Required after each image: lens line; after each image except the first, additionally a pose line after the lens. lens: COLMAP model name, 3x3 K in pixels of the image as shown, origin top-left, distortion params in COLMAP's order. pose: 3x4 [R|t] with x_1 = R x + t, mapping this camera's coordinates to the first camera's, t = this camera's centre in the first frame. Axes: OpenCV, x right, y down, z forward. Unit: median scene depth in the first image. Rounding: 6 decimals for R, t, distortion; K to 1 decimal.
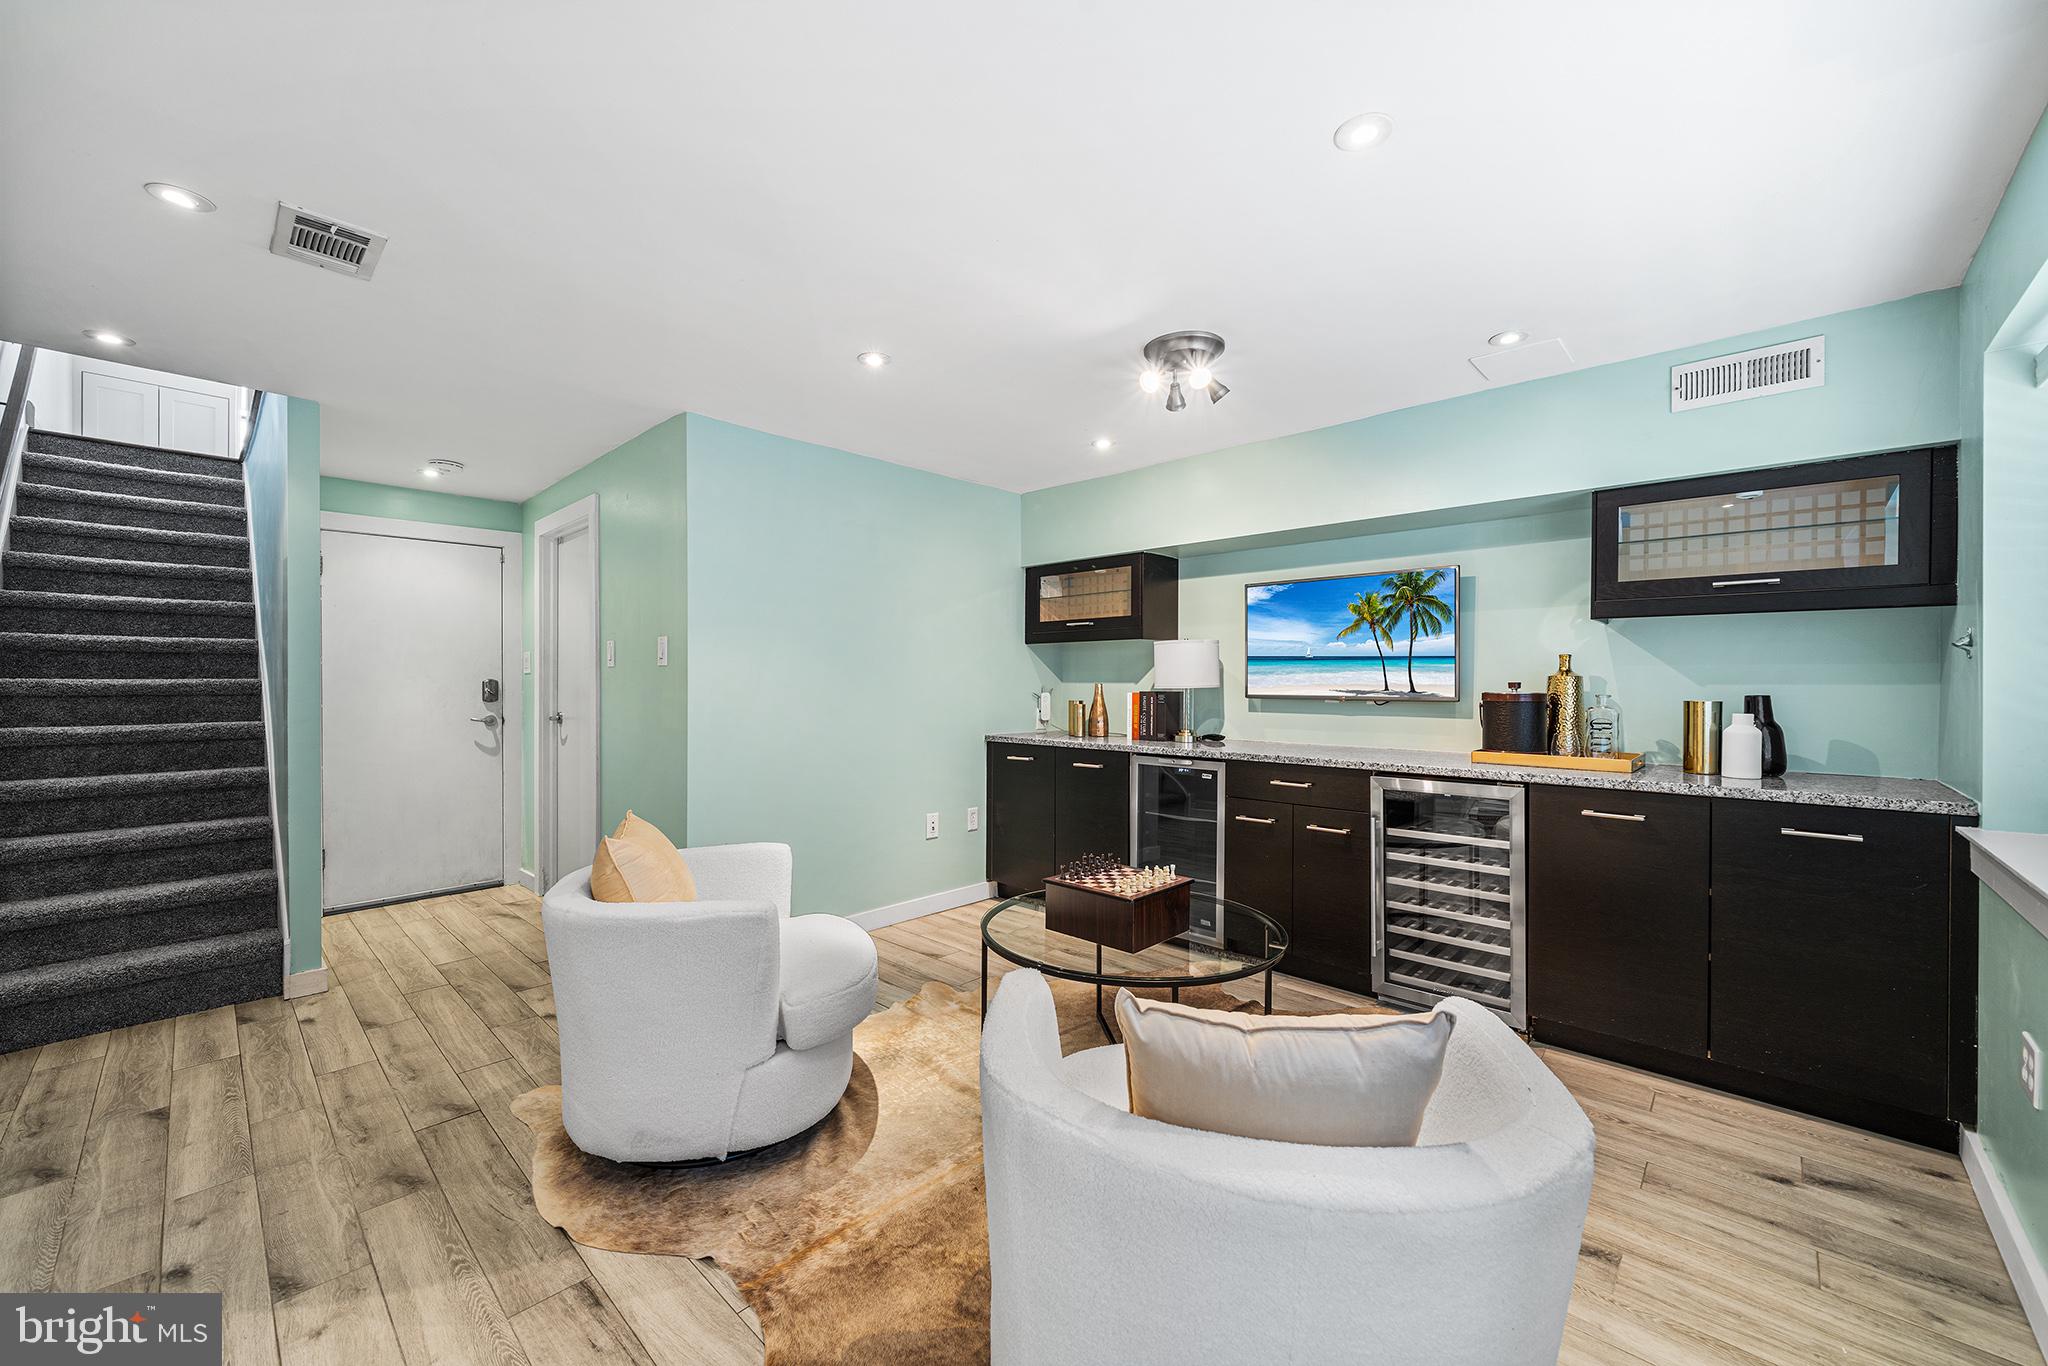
lens RADIAL K [[792.8, 0, 1024.0], [0, 792.8, 683.0], [0, 0, 1]] dist [0.000507, 0.000061]
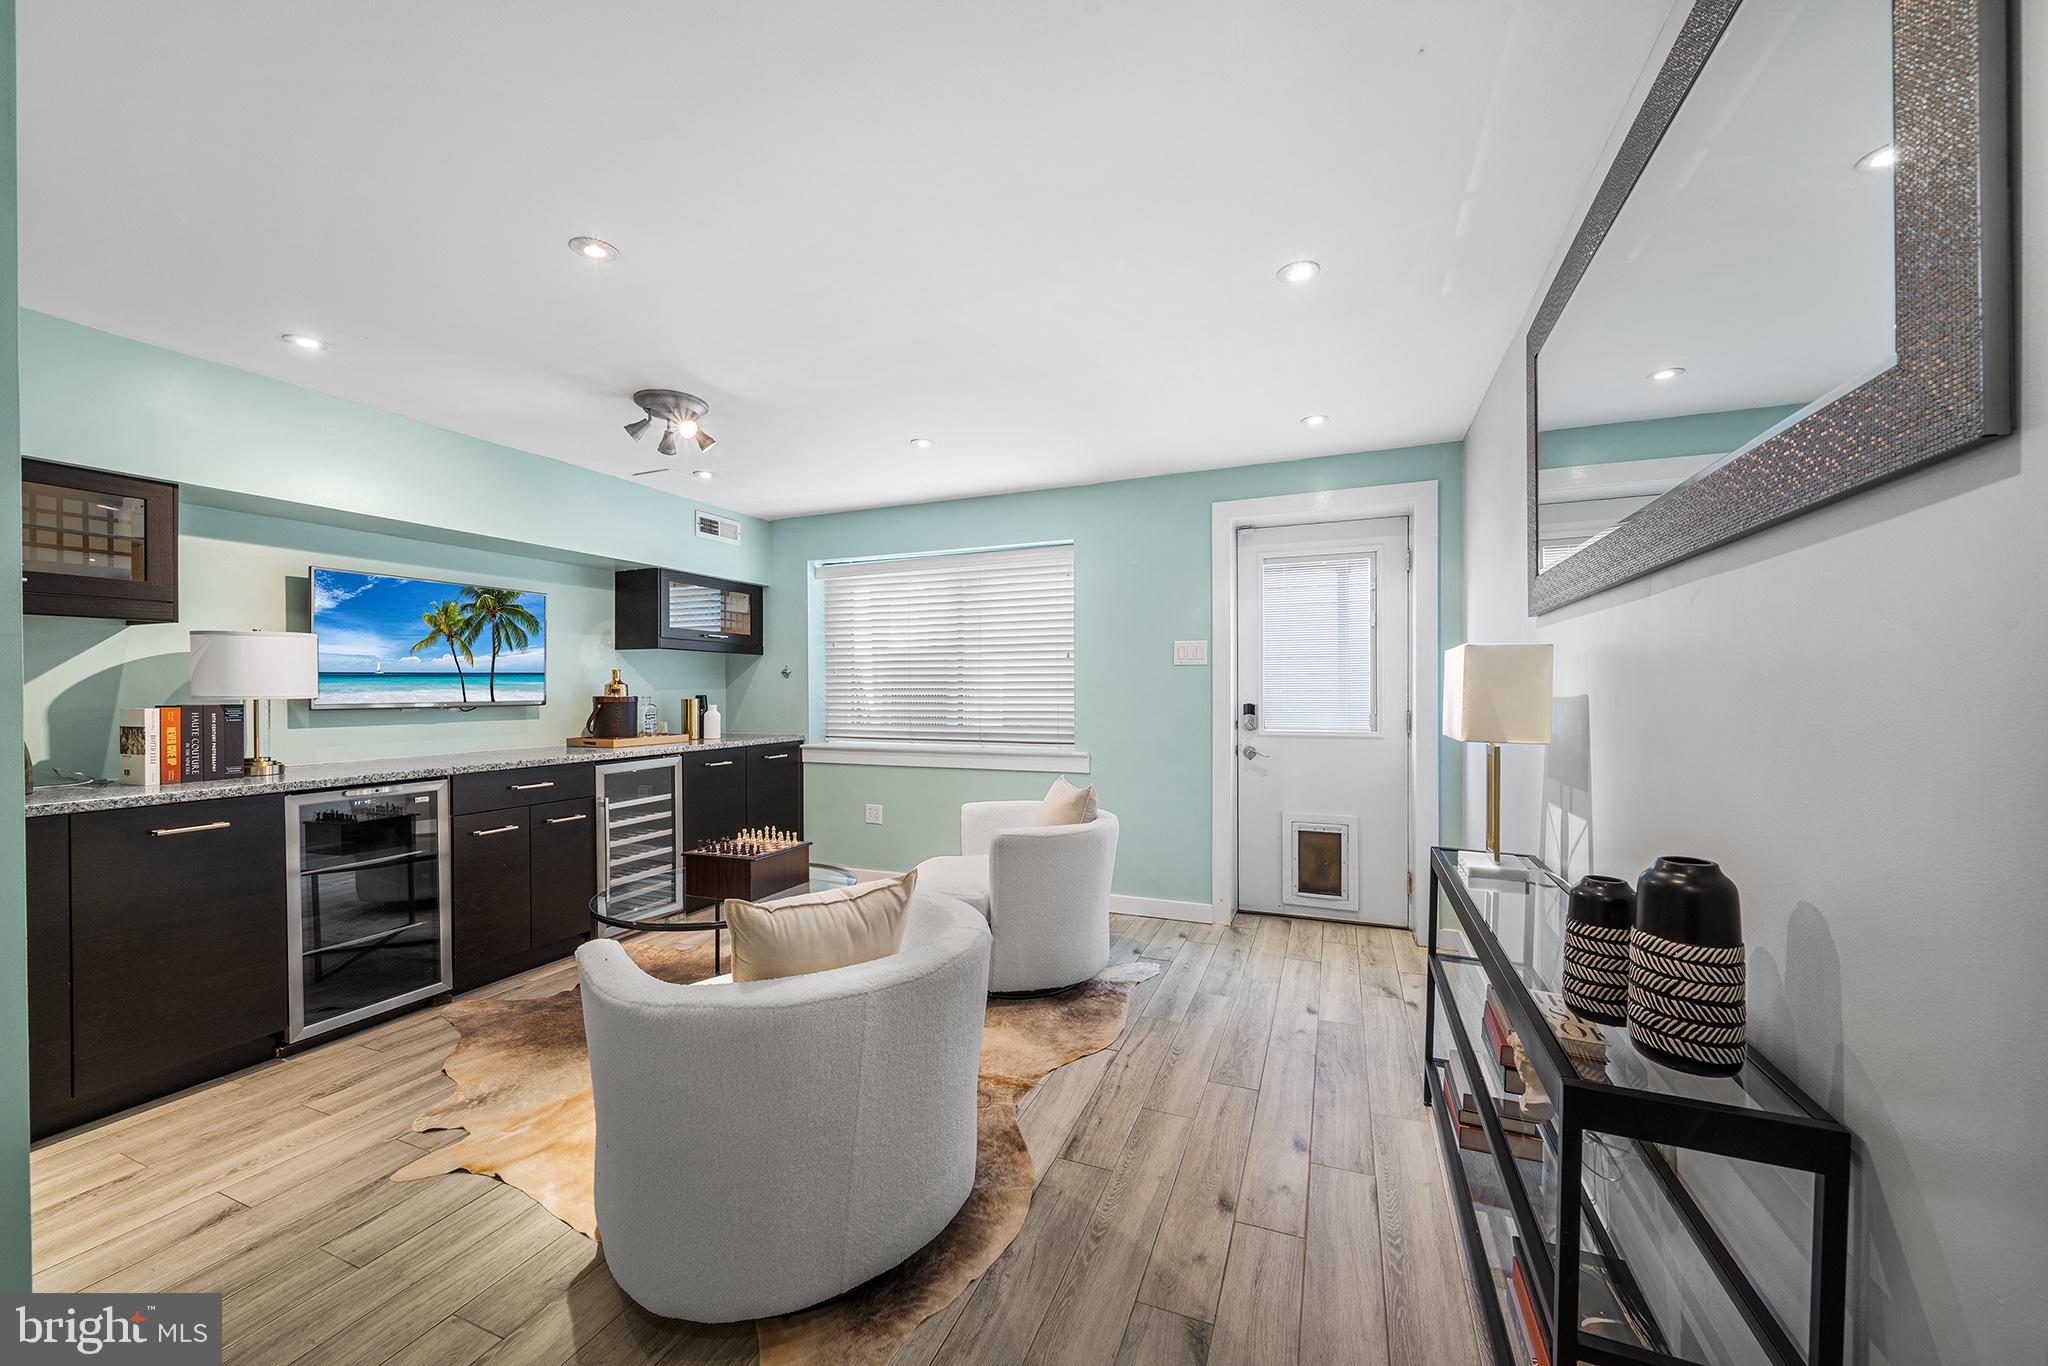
lens RADIAL K [[768.7, 0, 1024.0], [0, 768.7, 683.0], [0, 0, 1]] dist [-0.000964, -0.000074]
pose [[-0.358591, 0.007061, 0.933468, -0.798532], [0.007232, 0.999962, -0.004786, 0.000407], [-0.933467, 0.005034, -0.358629, 0.708874]]
